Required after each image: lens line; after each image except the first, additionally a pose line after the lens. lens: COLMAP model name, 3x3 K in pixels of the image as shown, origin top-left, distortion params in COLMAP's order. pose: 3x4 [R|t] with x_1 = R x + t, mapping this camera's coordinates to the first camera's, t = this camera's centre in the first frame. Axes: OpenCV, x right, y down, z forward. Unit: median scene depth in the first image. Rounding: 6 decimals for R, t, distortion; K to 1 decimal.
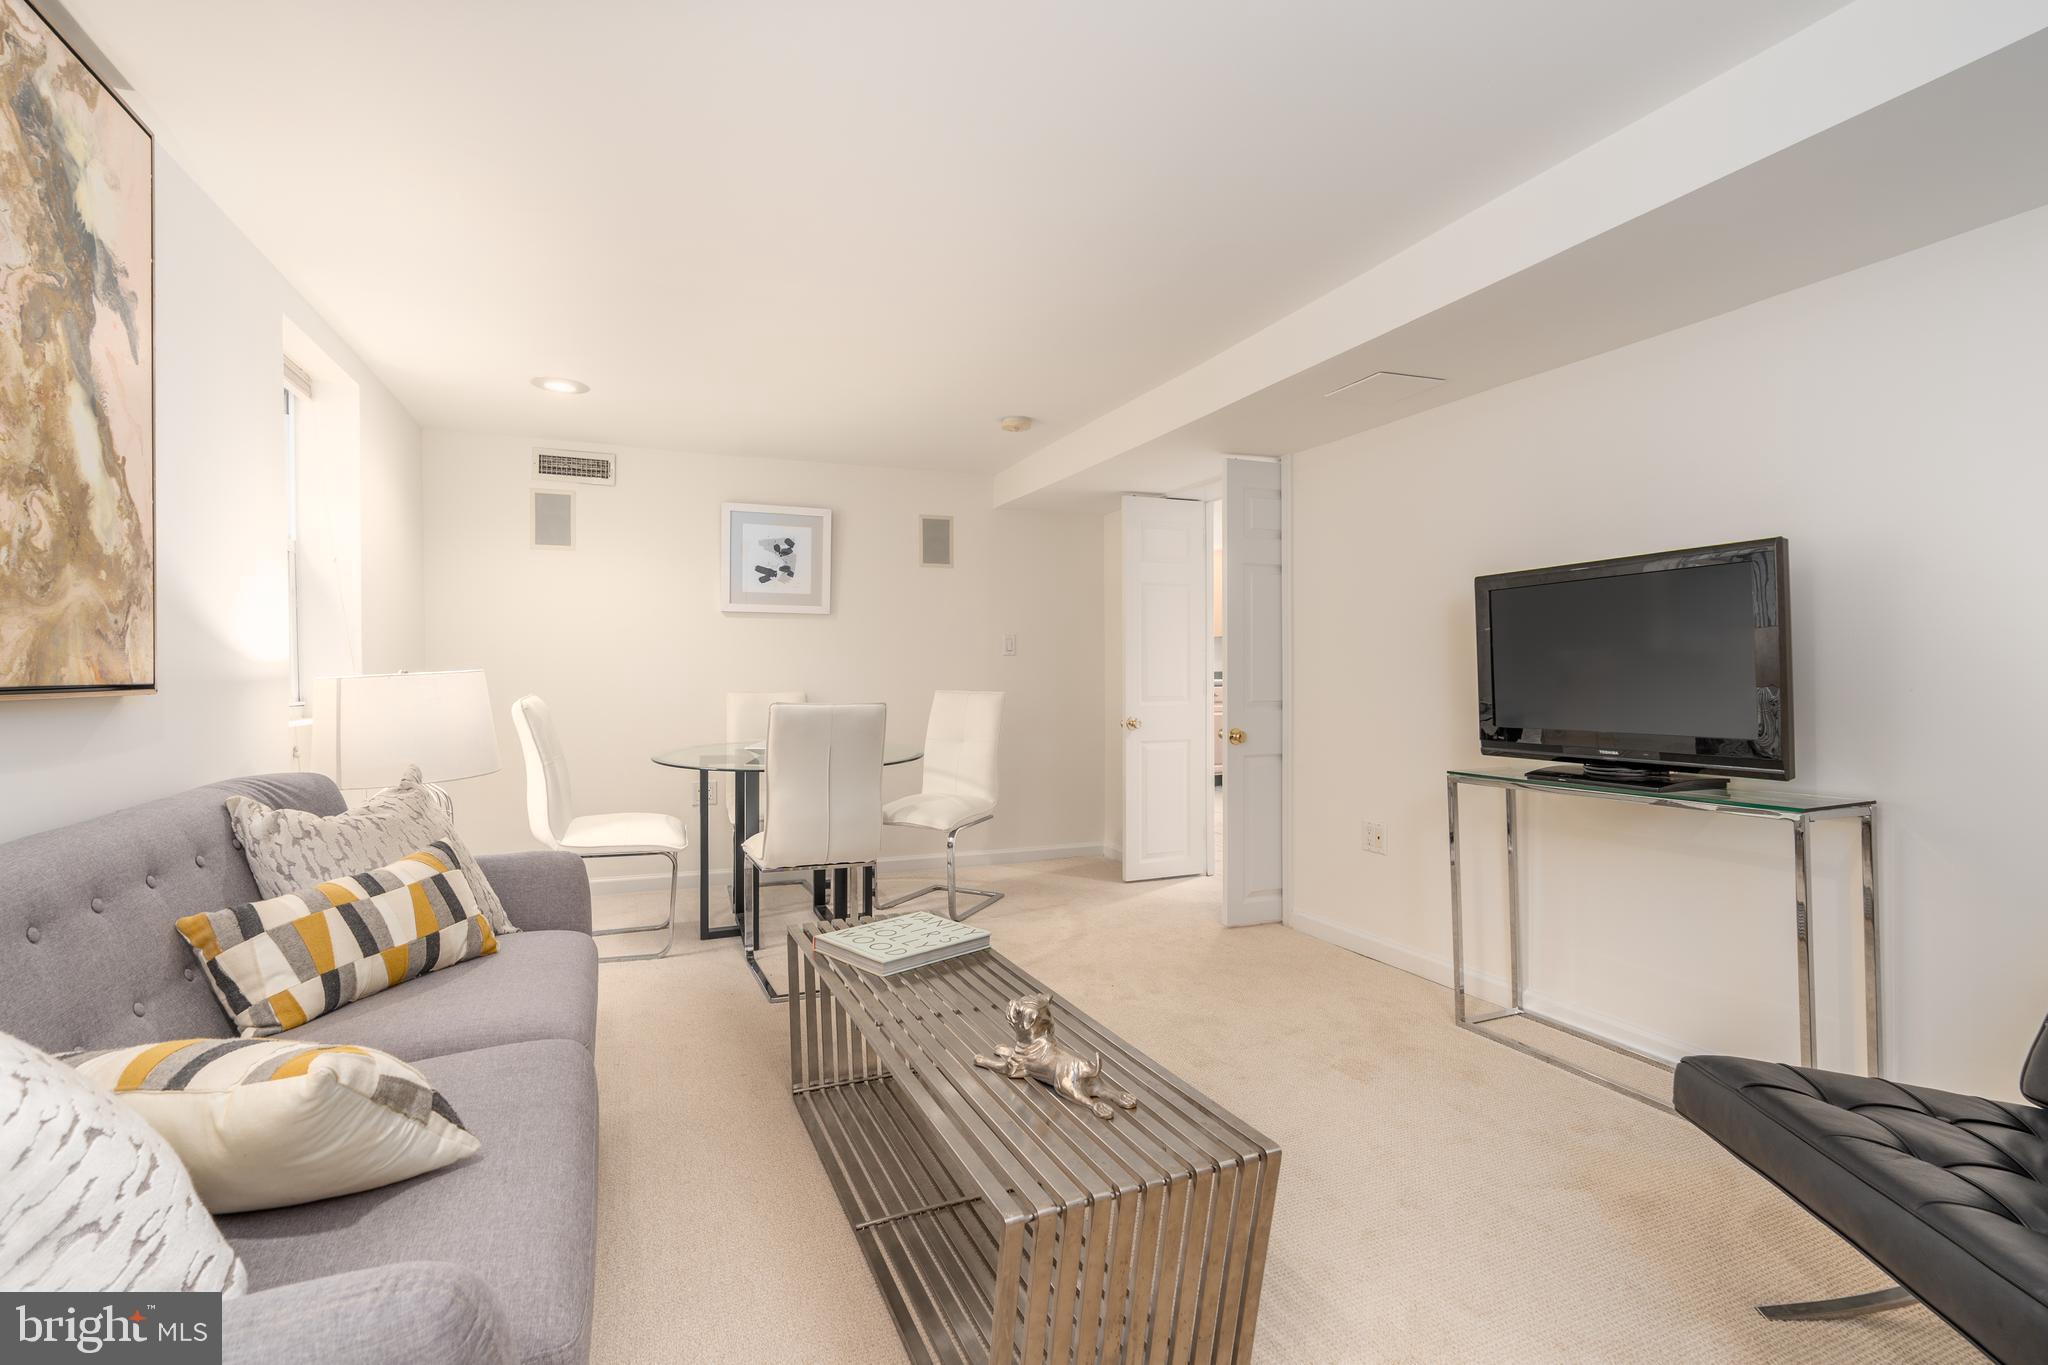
lens RADIAL K [[941.0, 0, 1022.7], [0, 941.0, 671.6], [0, 0, 1]] dist [0.004257, 0.000703]
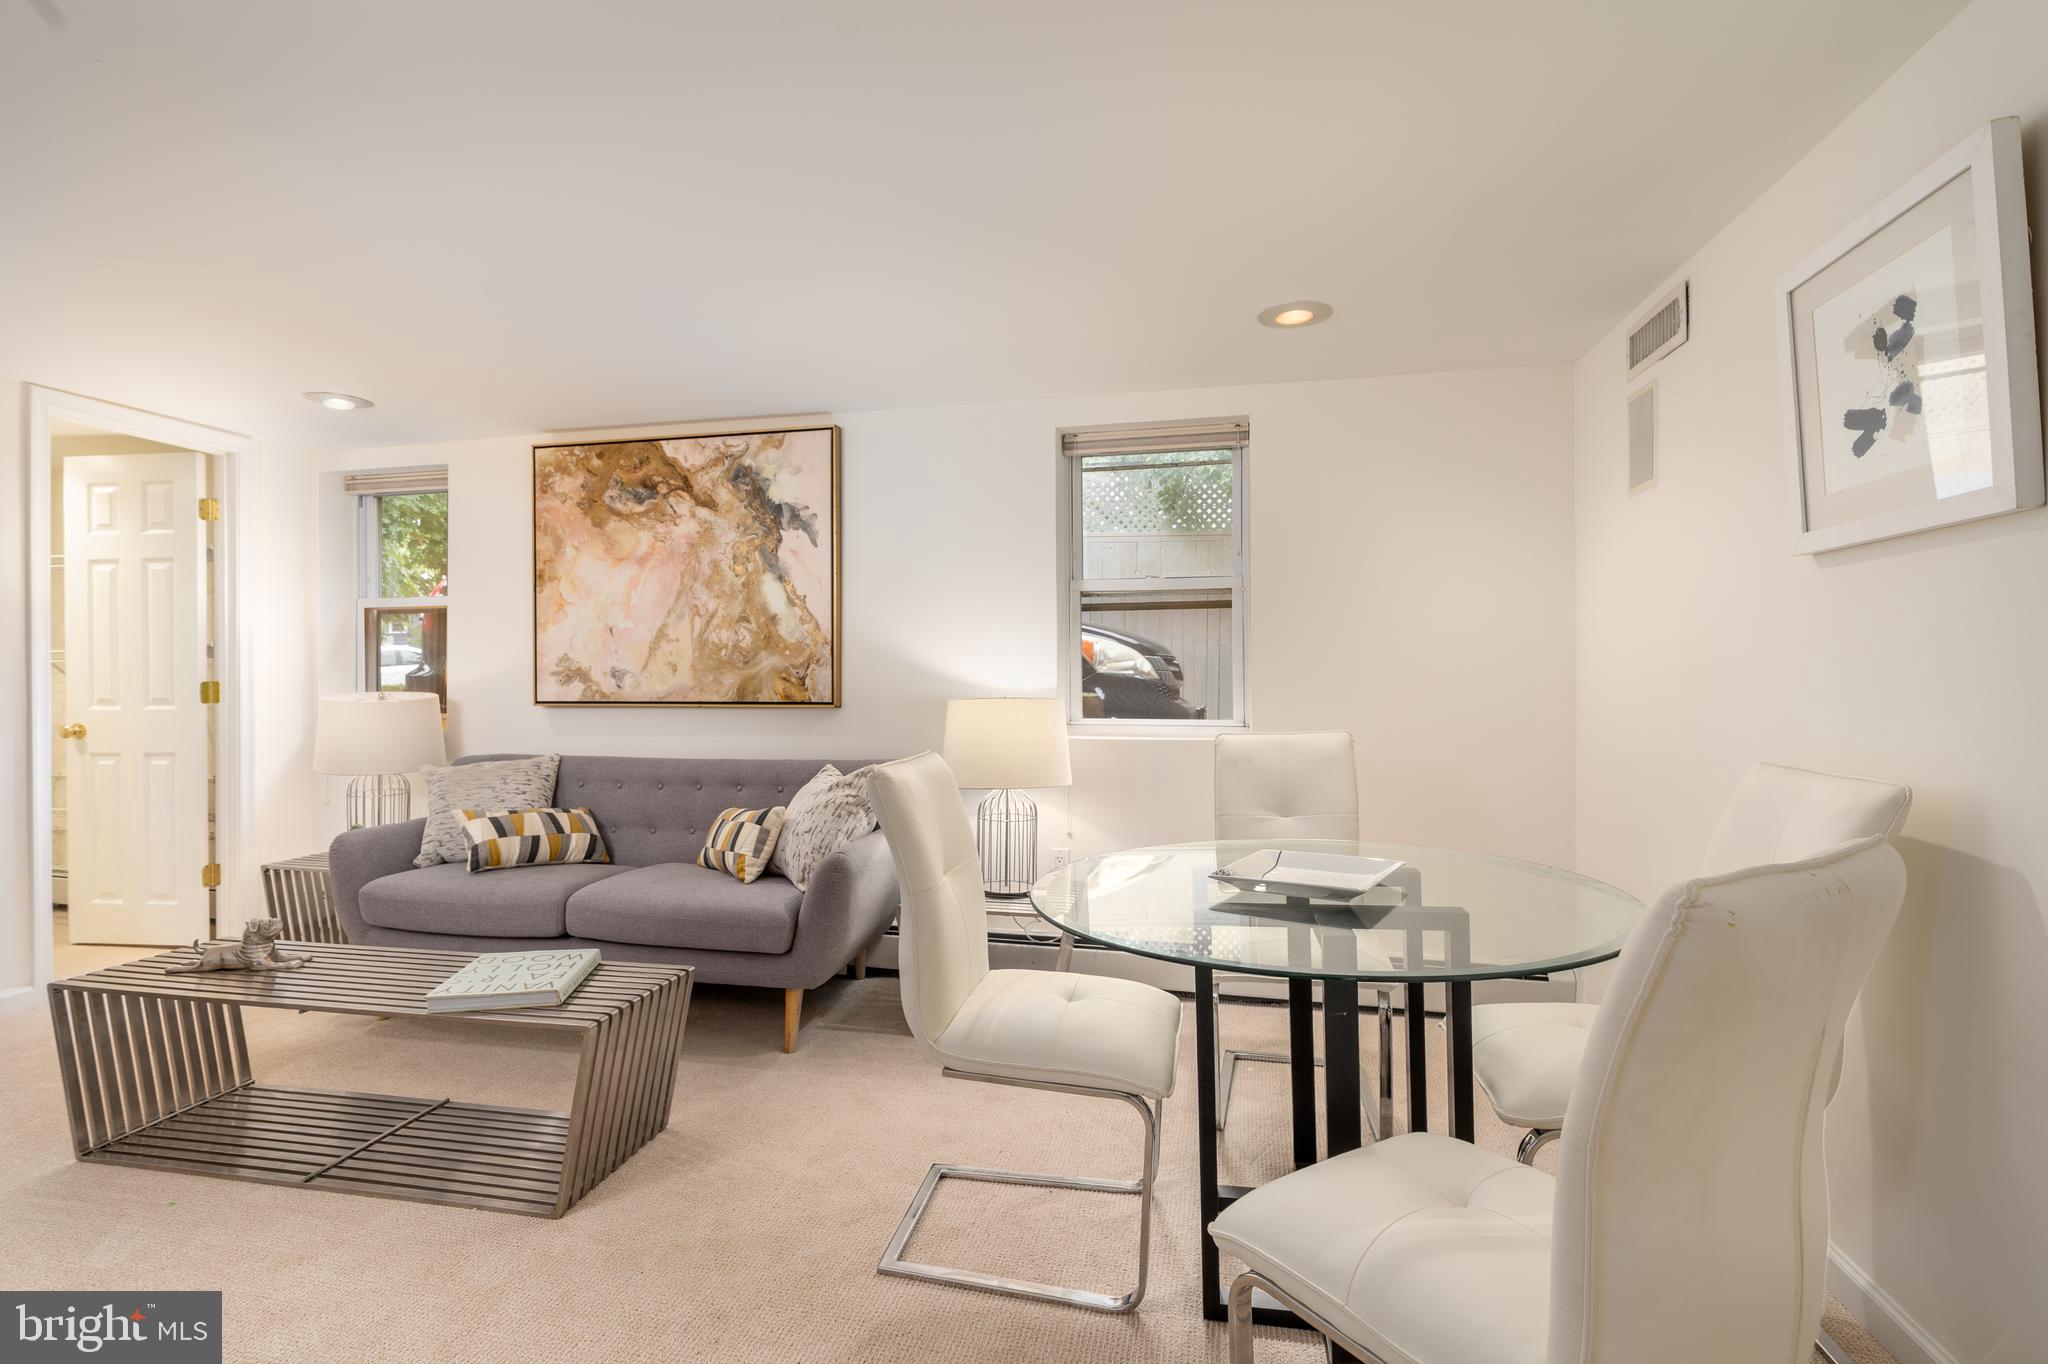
lens RADIAL K [[941.0, 0, 1023.5], [0, 941.0, 677.0], [0, 0, 1]] dist [0.004257, 0.000703]
pose [[-0.570923, -0.000215, -0.821003, 0.516371], [0.002868, 0.999993, -0.002257, -0.037730], [0.820998, -0.003643, -0.570919, 2.669006]]
